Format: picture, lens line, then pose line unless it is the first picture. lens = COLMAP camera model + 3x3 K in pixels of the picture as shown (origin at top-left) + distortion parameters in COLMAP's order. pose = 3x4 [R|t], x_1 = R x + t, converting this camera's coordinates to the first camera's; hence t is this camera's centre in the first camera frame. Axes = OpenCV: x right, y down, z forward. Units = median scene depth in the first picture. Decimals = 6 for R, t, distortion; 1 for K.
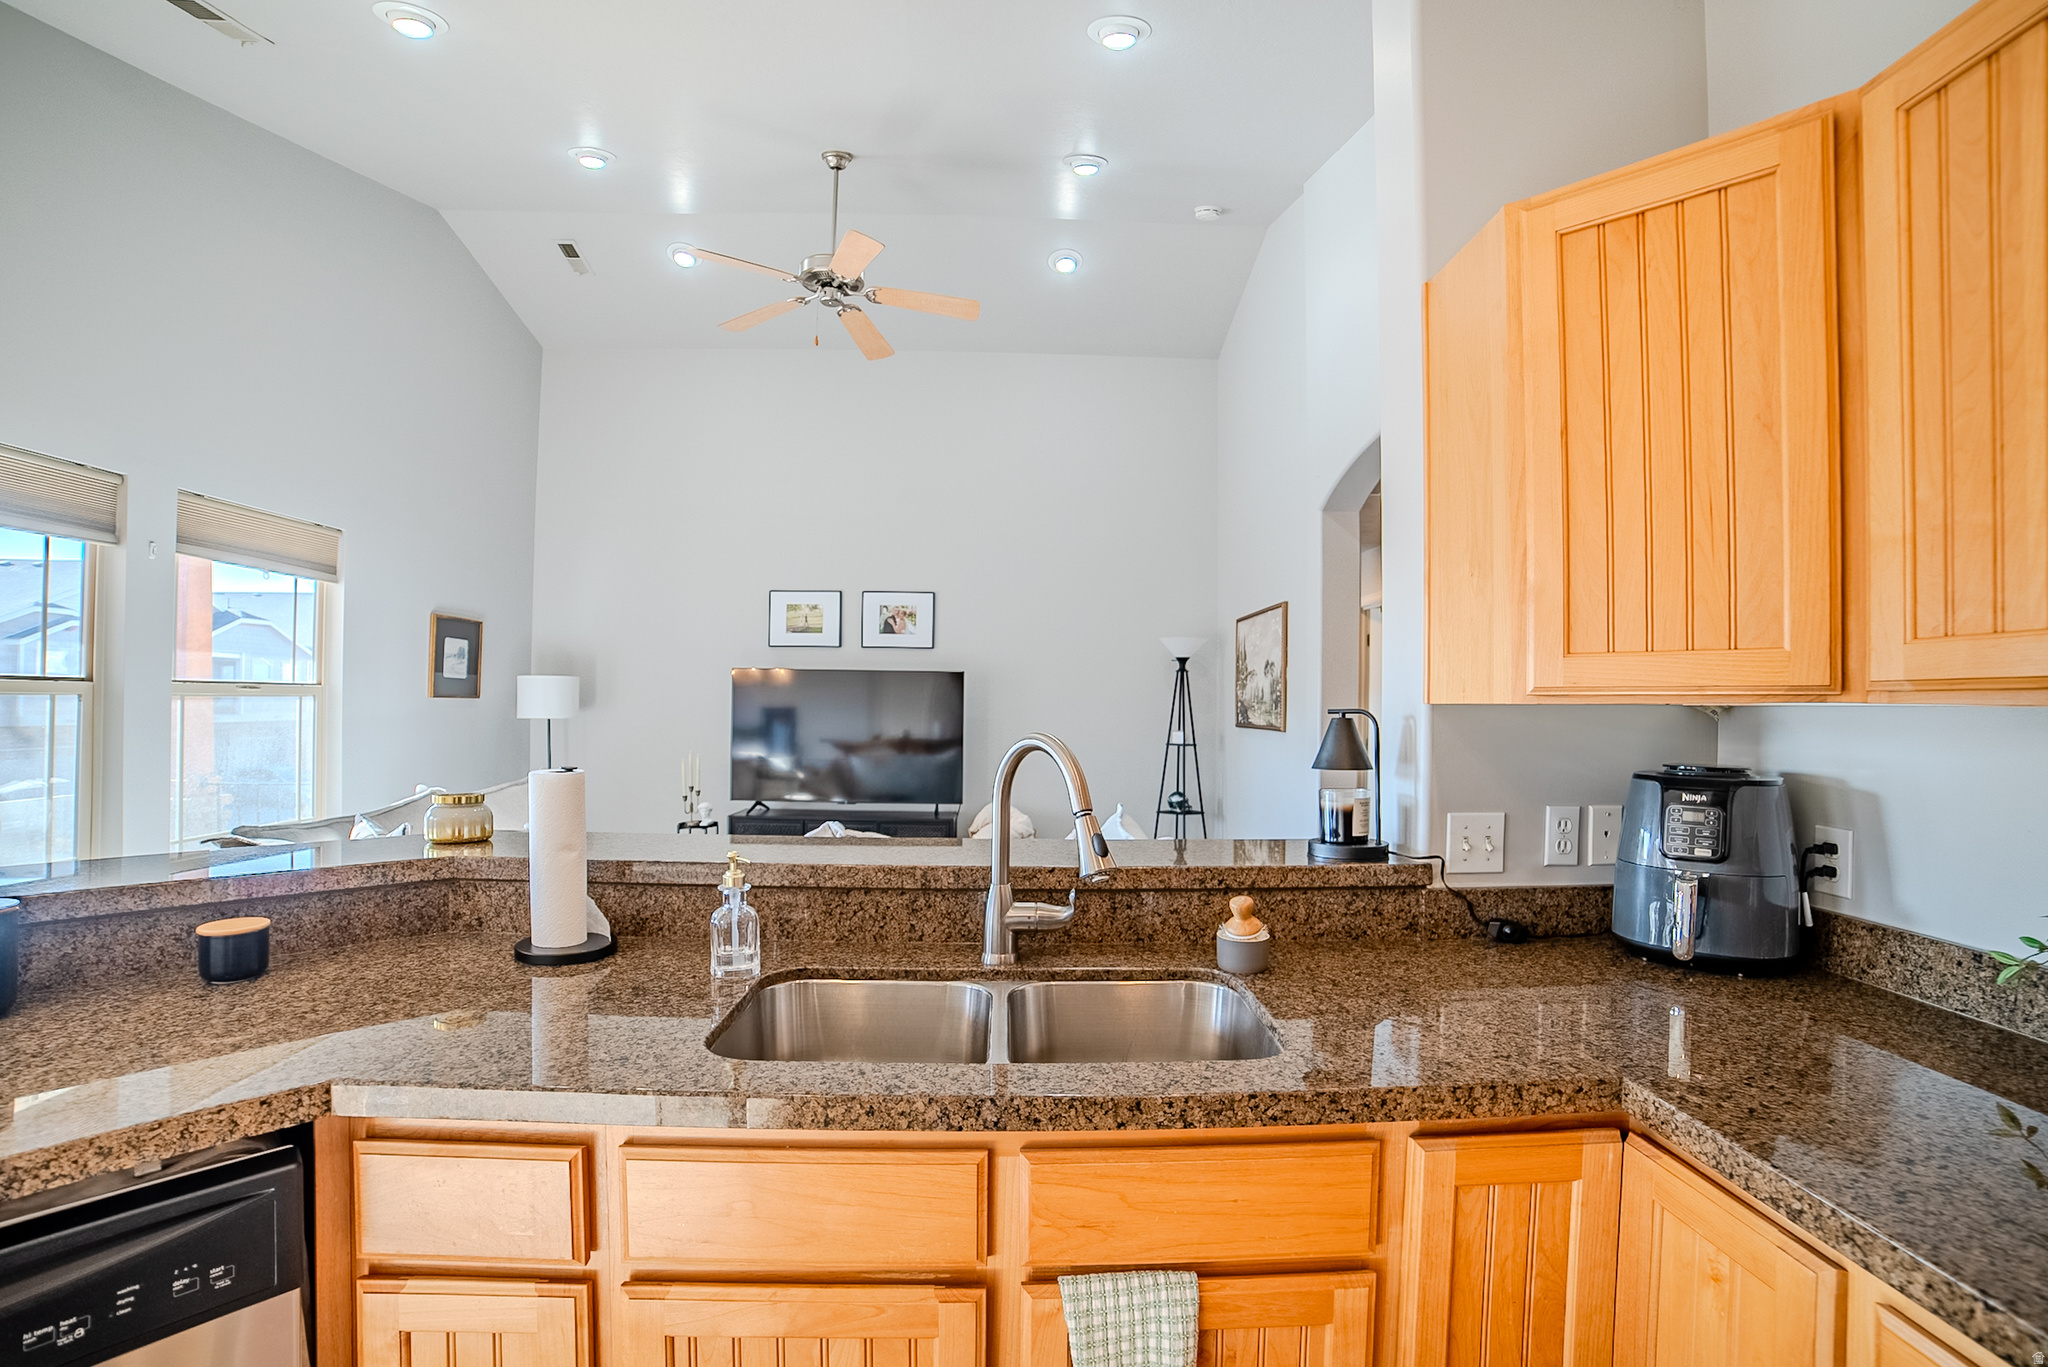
lens RADIAL K [[928.3, 0, 1046.1], [0, 928.3, 673.8], [0, 0, 1]] dist [-0.050250, 0.001188]
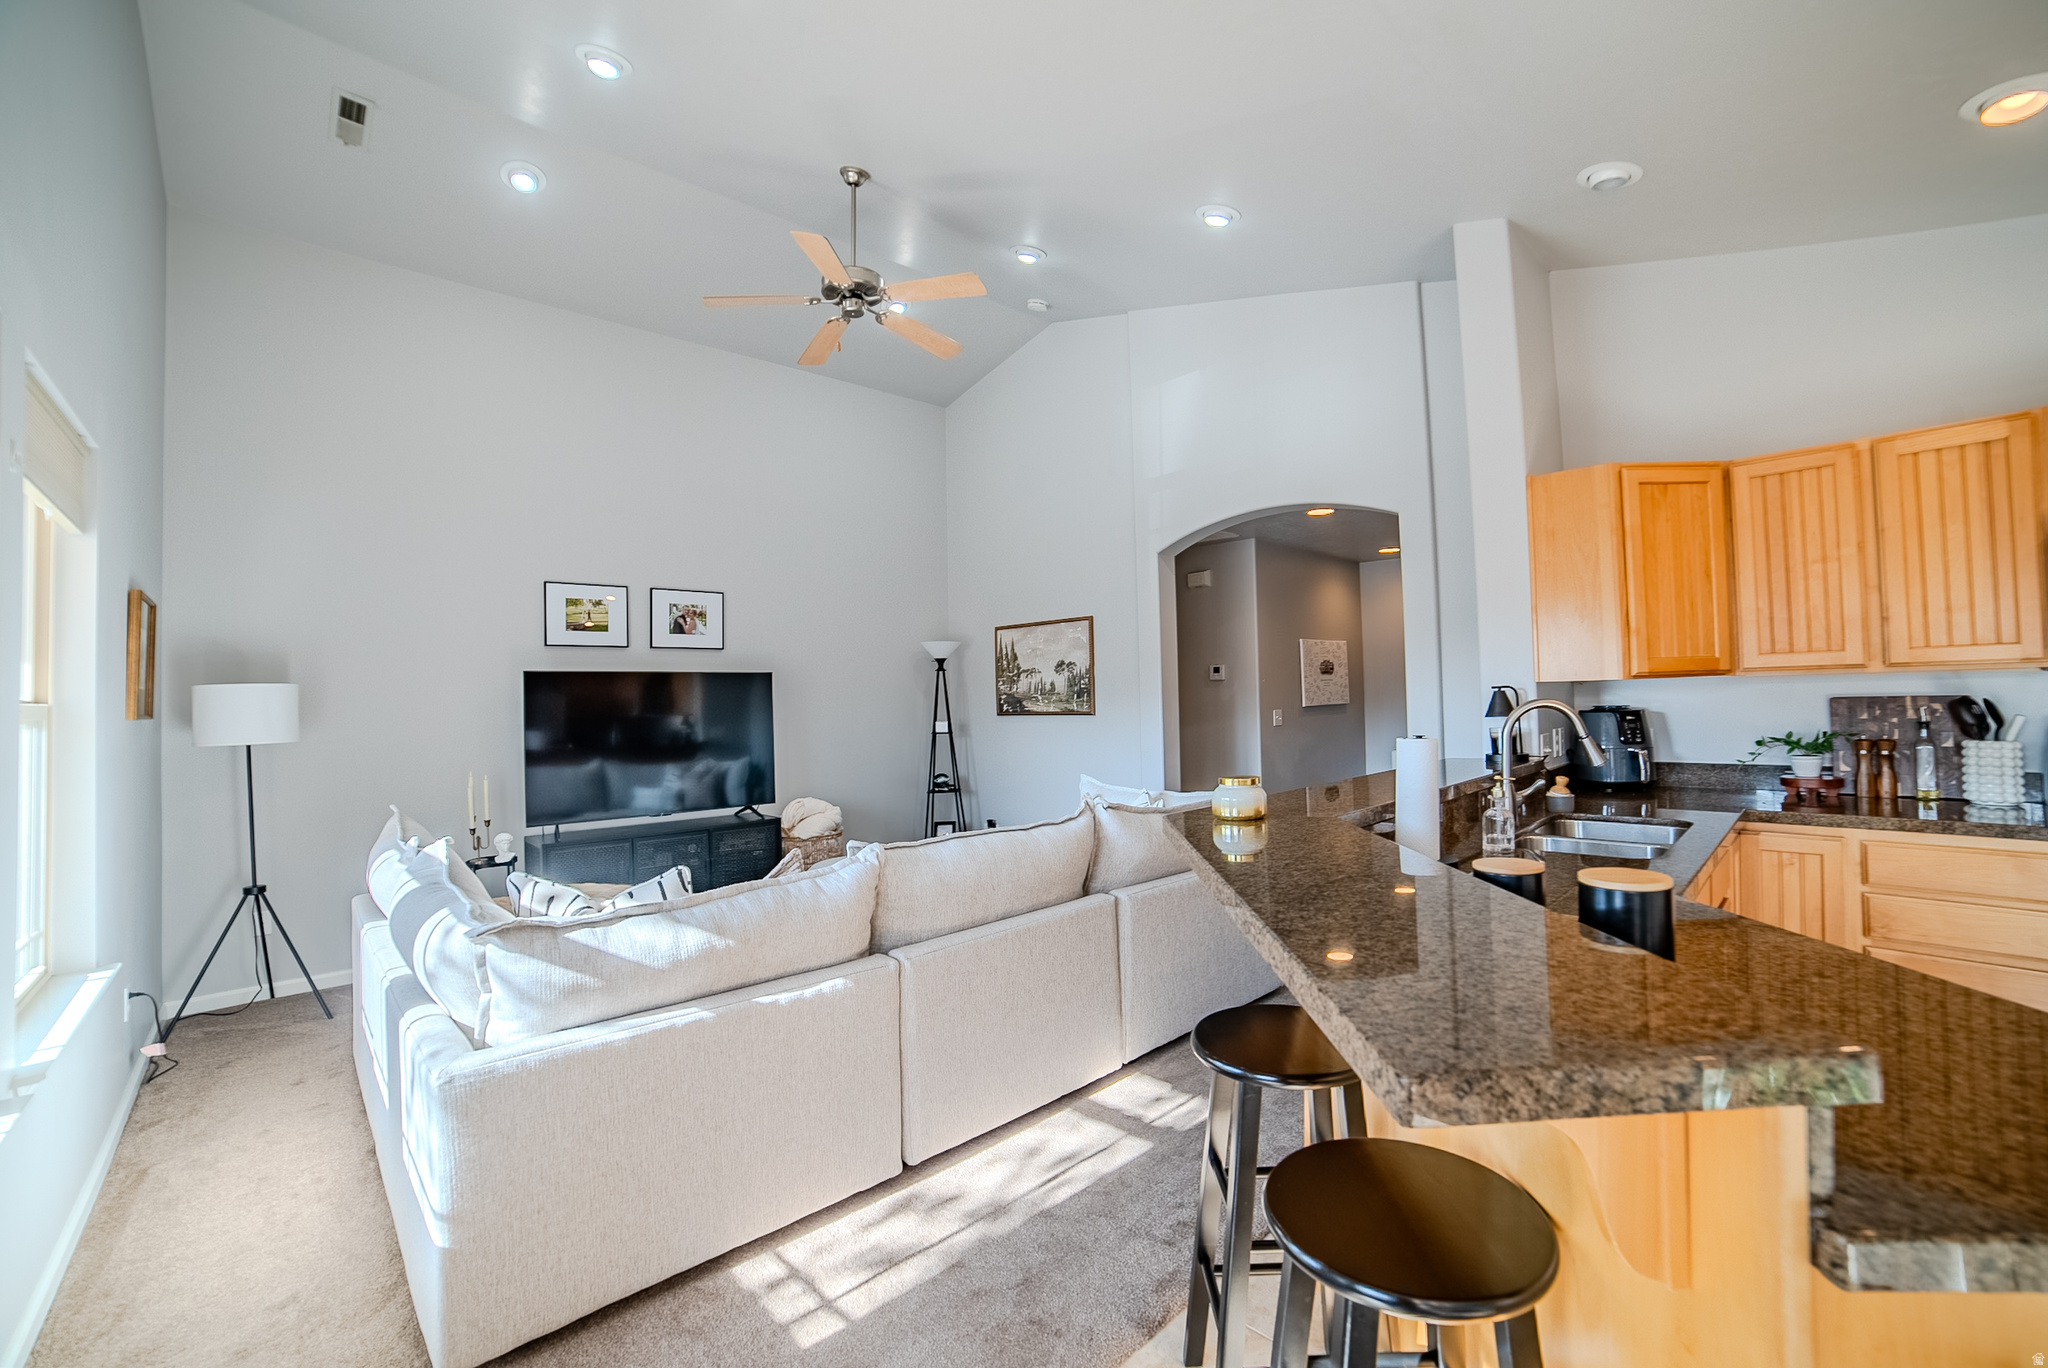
lens RADIAL K [[866.4, 0, 1025.7], [0, 866.4, 681.5], [0, 0, 1]] dist [-0.039565, 0.004843]
pose [[0.737602, -0.017097, 0.675020, -0.567923], [0.011087, 0.999851, 0.013210, -0.002116], [-0.675145, -0.002260, 0.737681, 0.119964]]
